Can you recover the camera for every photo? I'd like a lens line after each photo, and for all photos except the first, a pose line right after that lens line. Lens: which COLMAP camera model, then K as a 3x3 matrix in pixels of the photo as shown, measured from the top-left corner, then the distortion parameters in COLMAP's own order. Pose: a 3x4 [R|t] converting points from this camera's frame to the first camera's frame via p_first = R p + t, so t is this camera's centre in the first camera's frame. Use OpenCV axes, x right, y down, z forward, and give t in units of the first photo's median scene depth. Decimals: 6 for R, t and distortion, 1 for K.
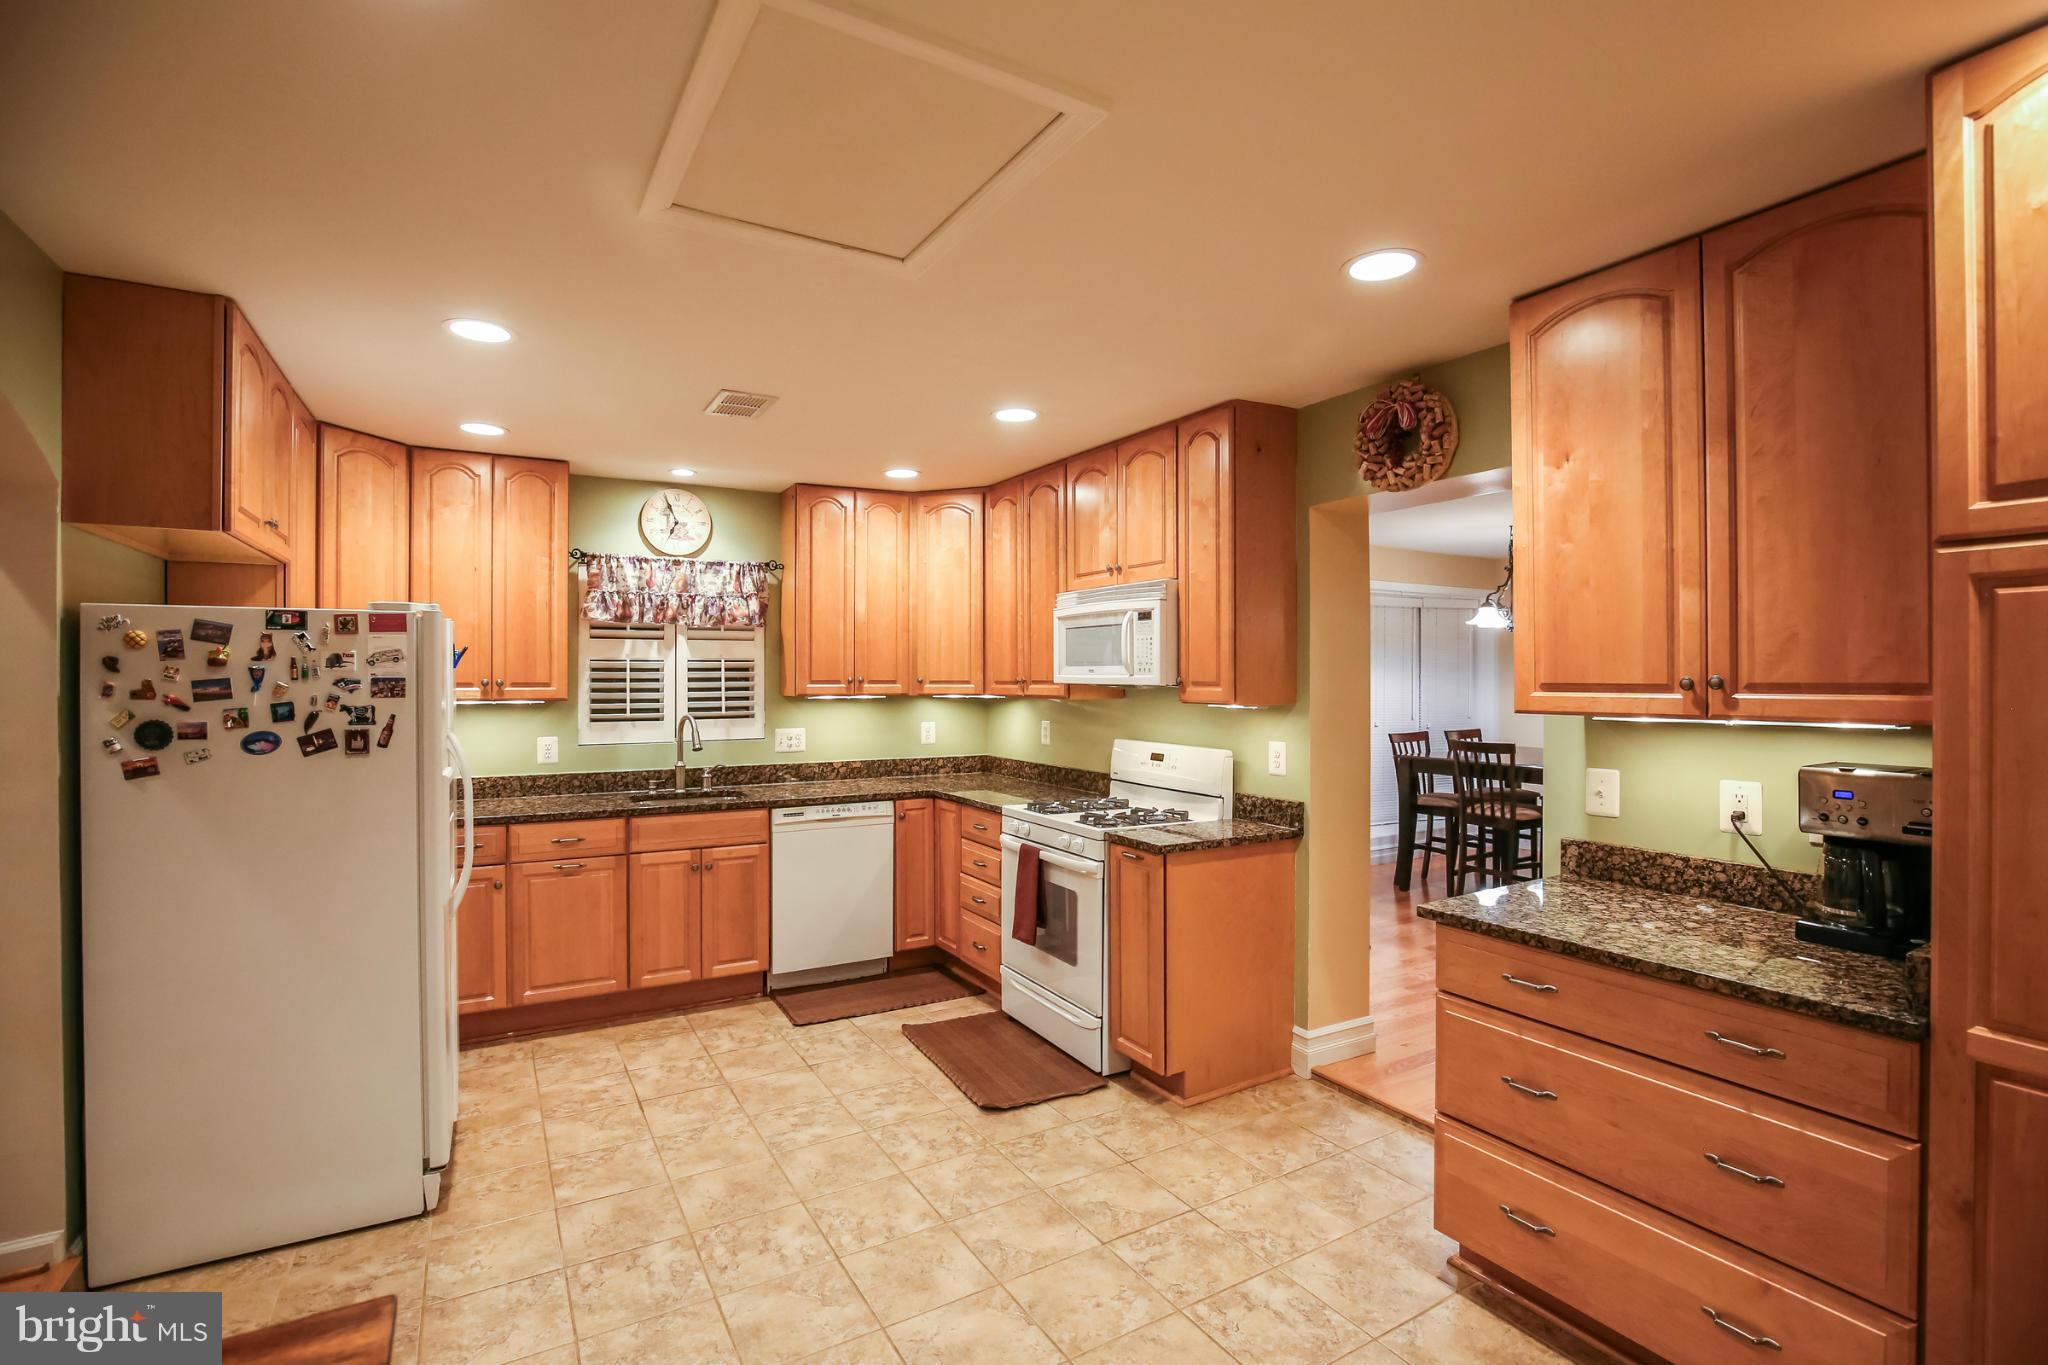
lens RADIAL K [[942.4, 0, 1030.4], [0, 942.4, 681.0], [0, 0, 1]] dist [-0.034765, 0.005322]
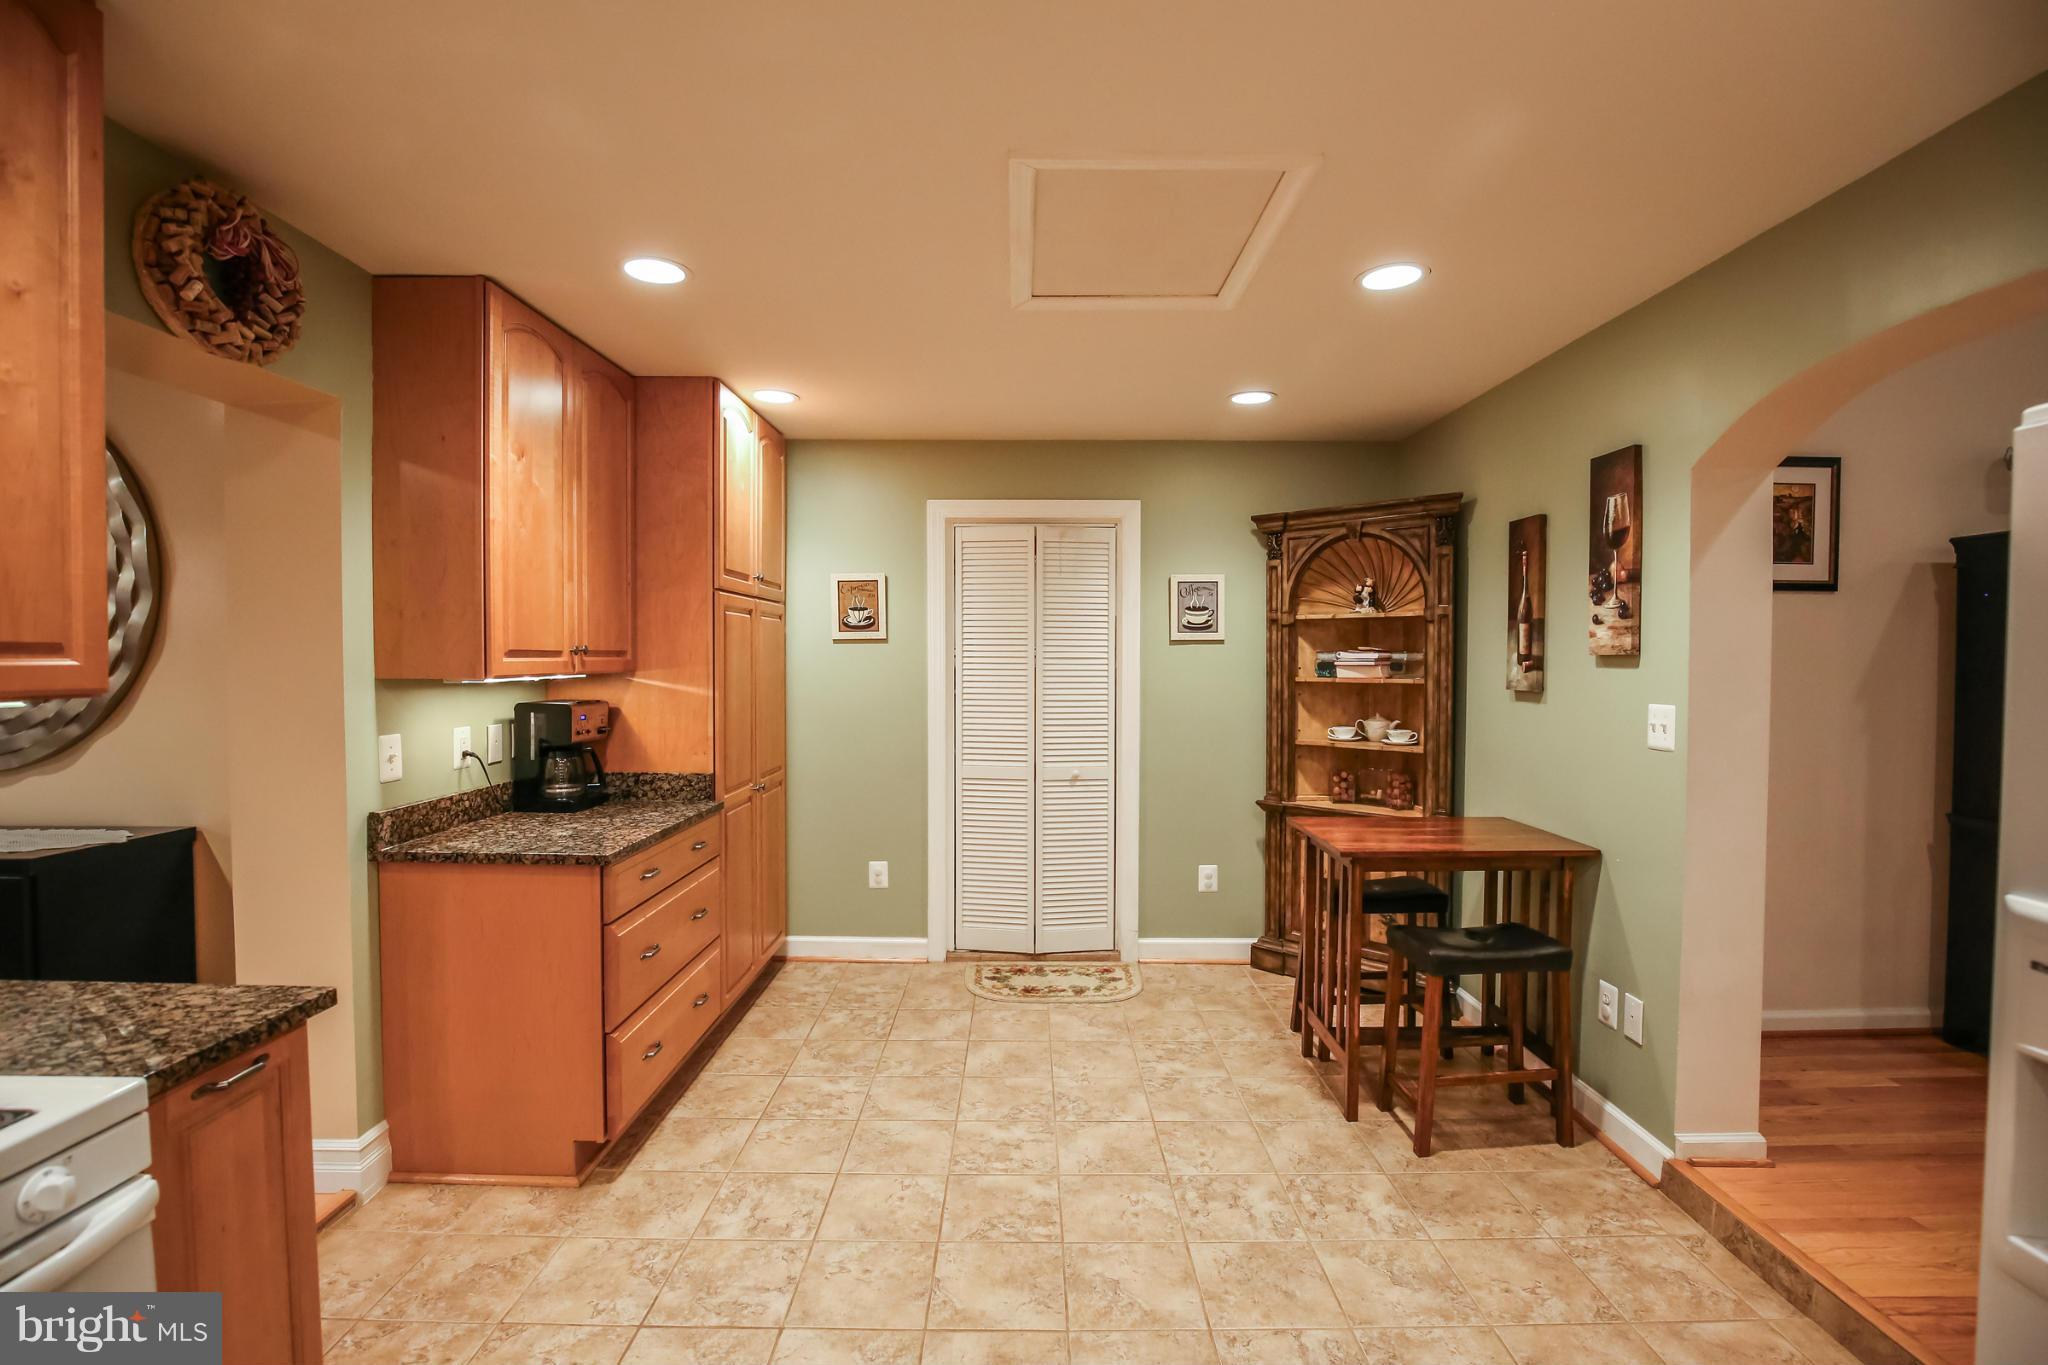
lens RADIAL K [[942.4, 0, 1030.4], [0, 942.4, 681.0], [0, 0, 1]] dist [-0.034765, 0.005322]
pose [[-0.862520, -0.011278, 0.505897, -0.349646], [0.002387, 0.999650, 0.026354, 0.007487], [-0.506017, 0.023938, -0.862191, 1.065267]]
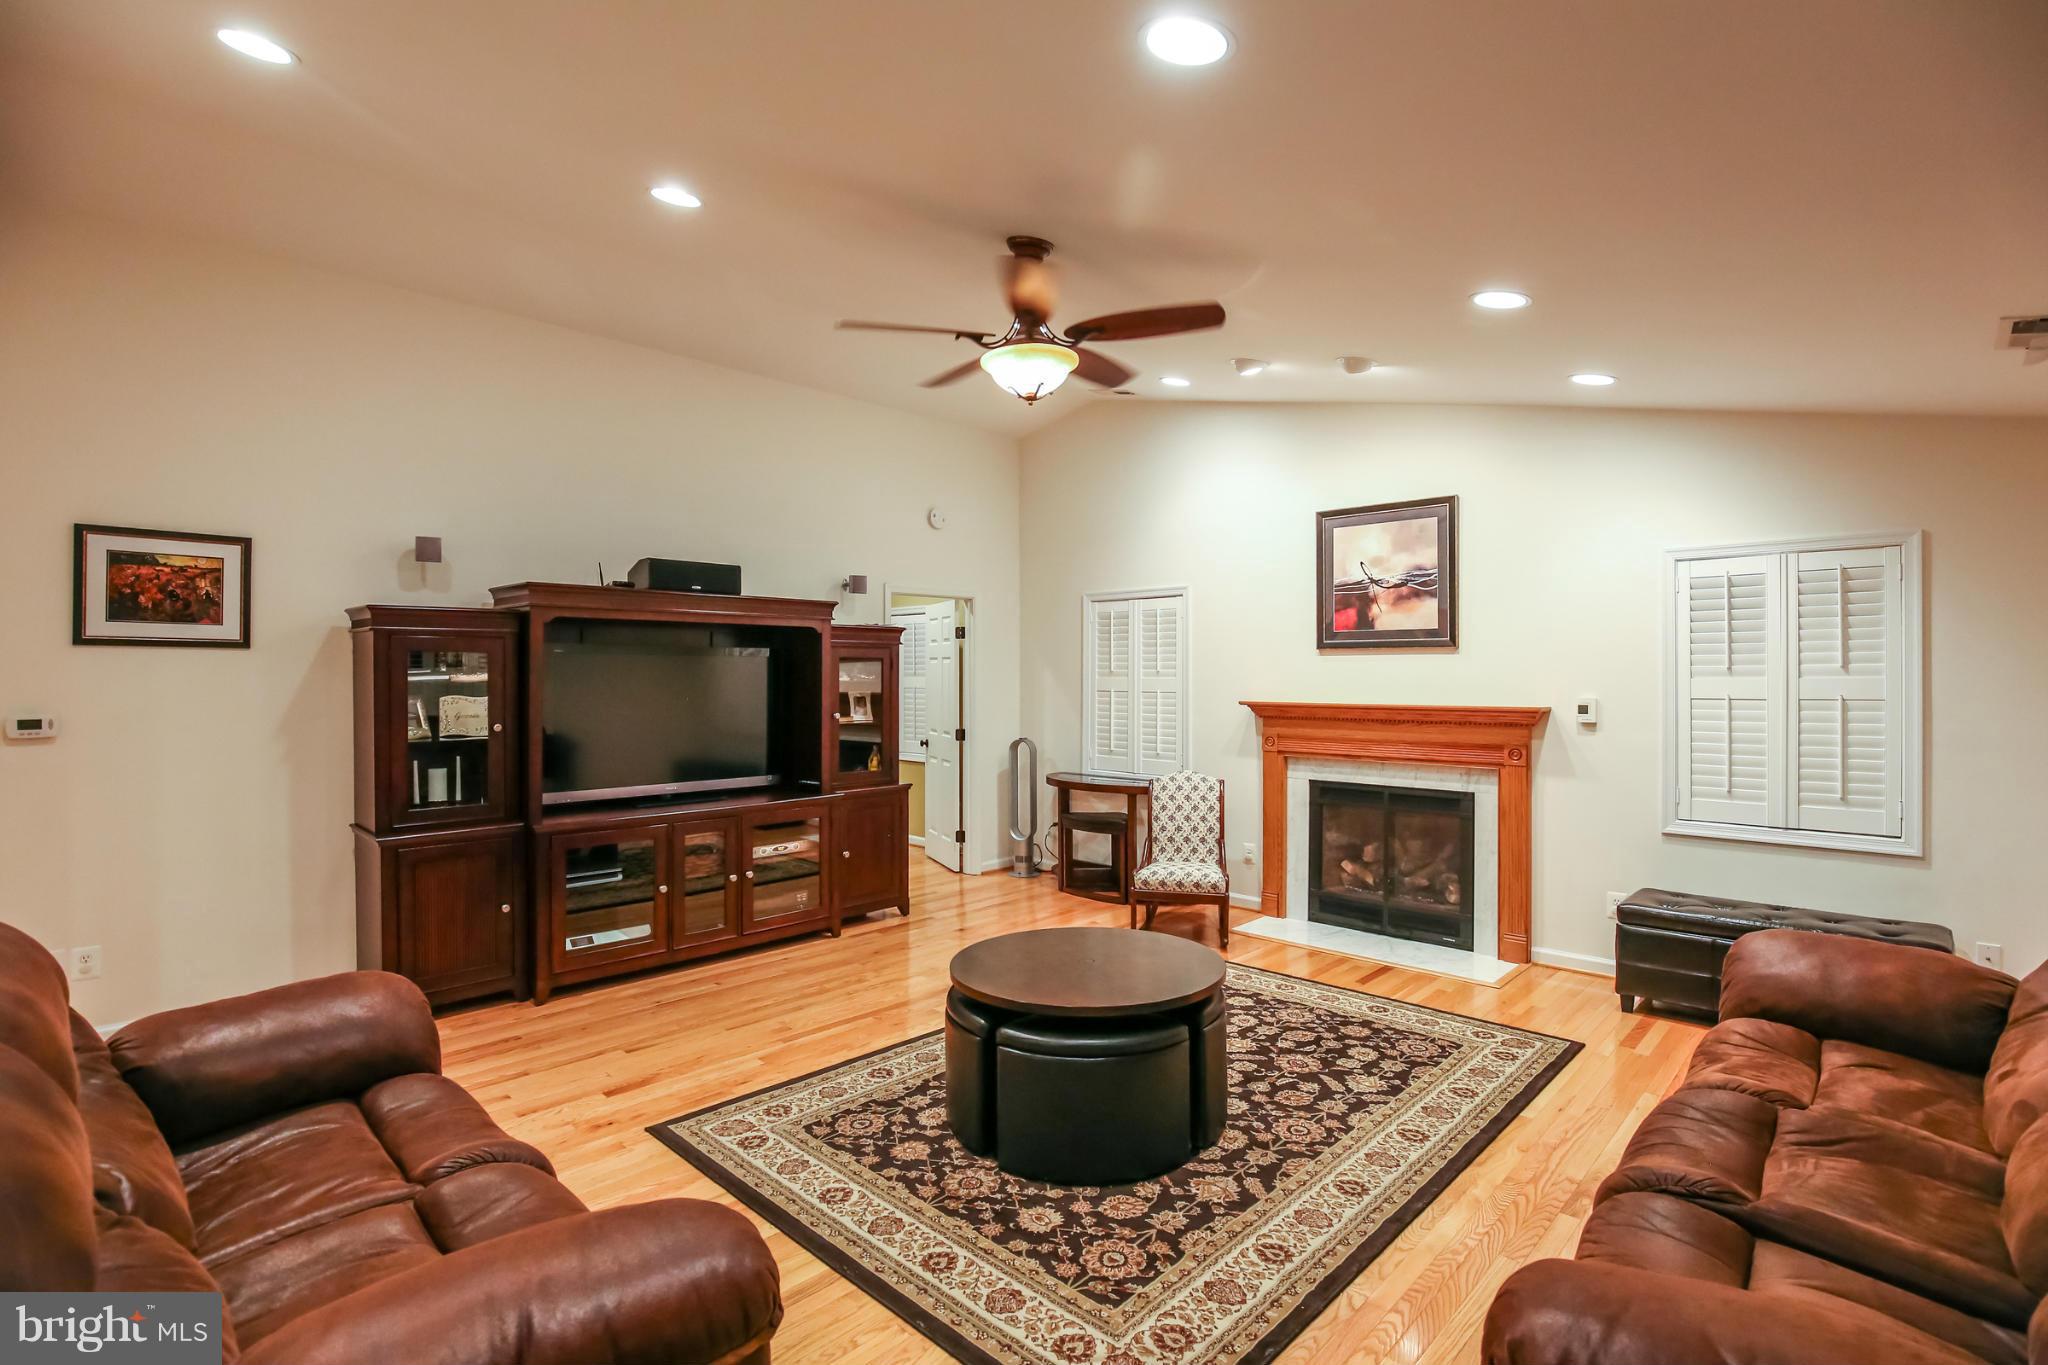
lens RADIAL K [[958.9, 0, 1037.7], [0, 958.9, 670.9], [0, 0, 1]] dist [-0.032233, 0.000234]
pose [[-0.962706, -0.000662, -0.270547, -1.176718], [-0.000746, 1.000000, 0.000209, -0.029370], [0.270547, 0.000403, -0.962707, 1.201328]]
